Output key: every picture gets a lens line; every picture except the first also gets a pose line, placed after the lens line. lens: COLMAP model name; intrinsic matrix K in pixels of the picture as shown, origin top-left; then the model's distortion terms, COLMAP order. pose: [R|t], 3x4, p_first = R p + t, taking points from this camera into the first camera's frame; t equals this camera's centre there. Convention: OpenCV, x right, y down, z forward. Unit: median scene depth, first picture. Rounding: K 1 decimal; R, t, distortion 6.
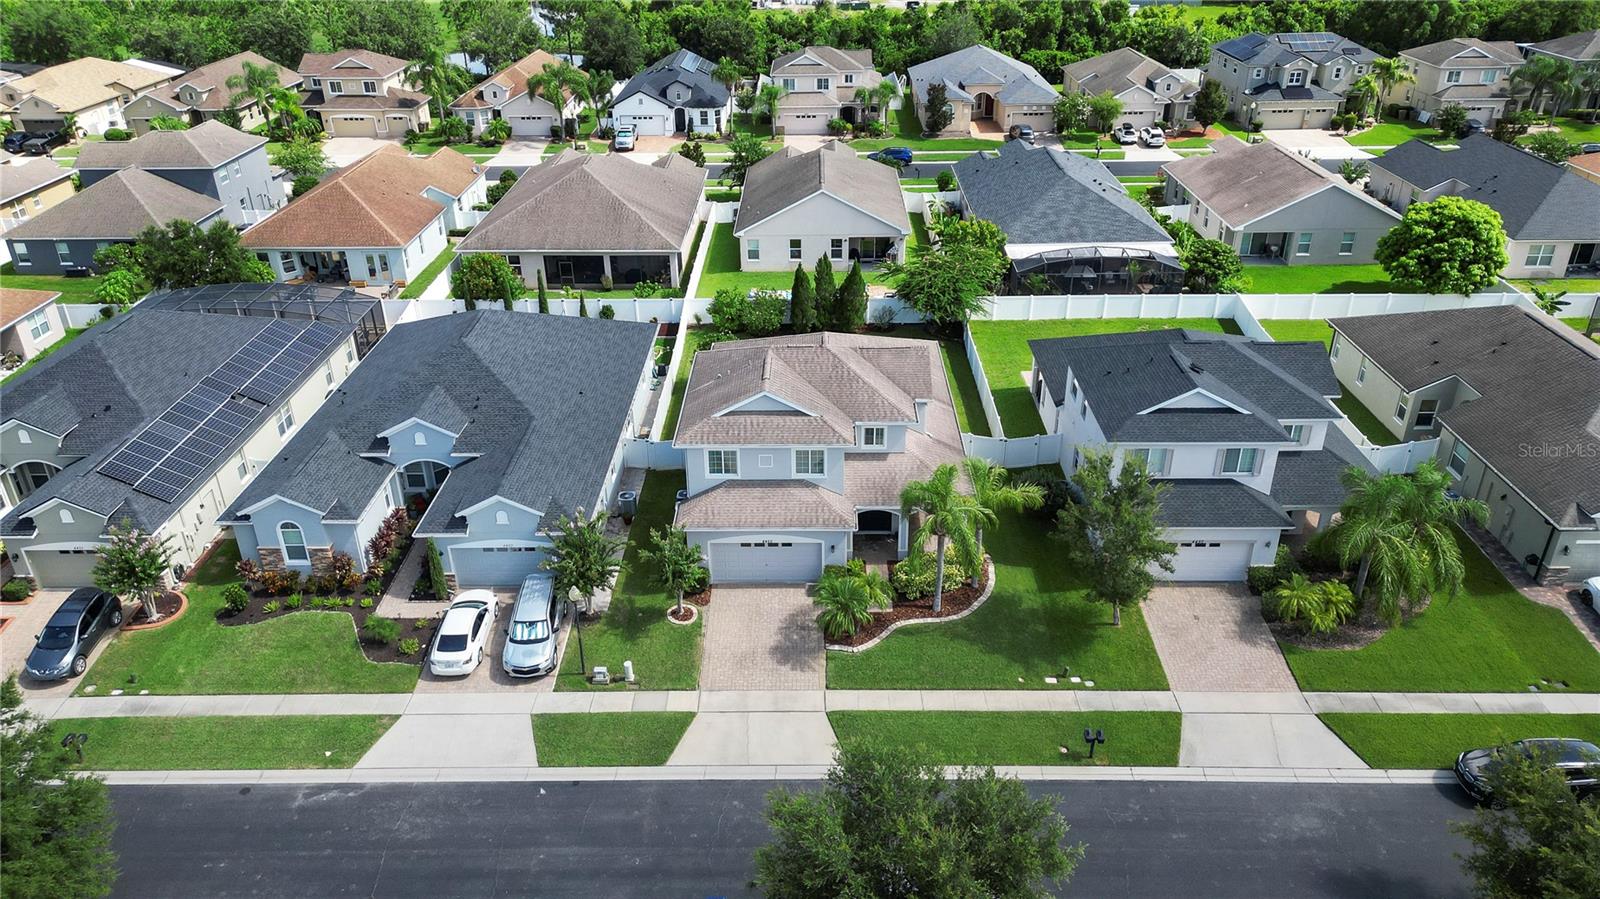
lens RADIAL K [[1111.9, 0, 800.0], [0, 1111.9, 449.5], [0, 0, 1]] dist [0.063955, -0.060149]
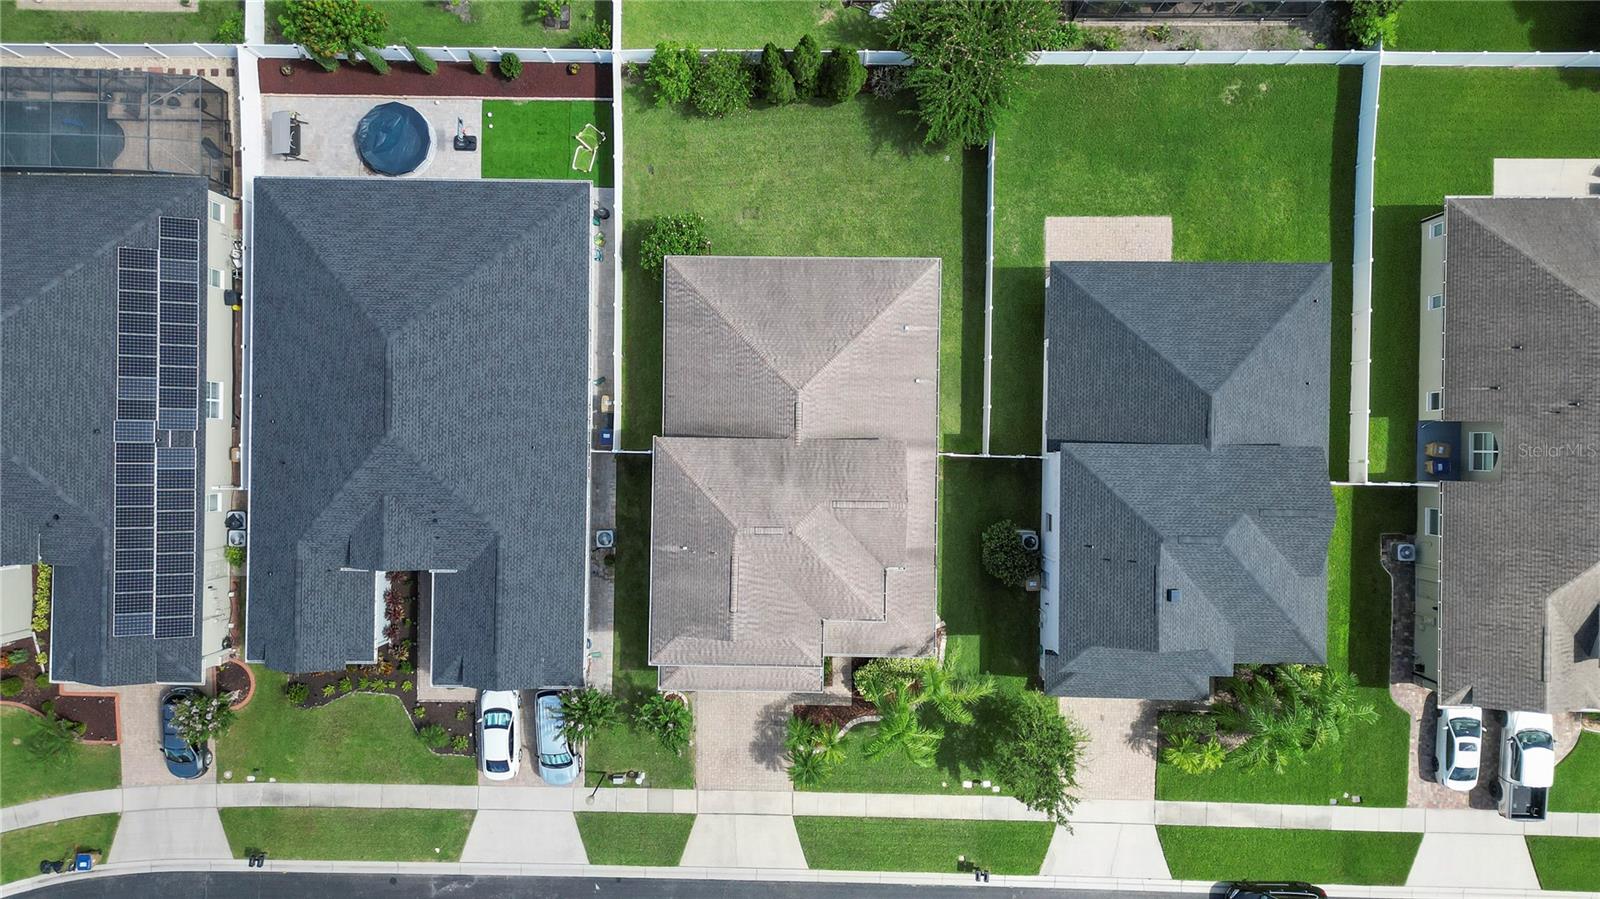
lens RADIAL K [[1111.9, 0, 800.0], [0, 1111.9, 449.5], [0, 0, 1]] dist [0.063955, -0.060149]
pose [[0.999963, 0.001818, -0.008441, 0.037316], [0.006609, 0.467798, 0.883811, -1.023184], [0.005556, -0.883833, 0.467769, 0.671447]]
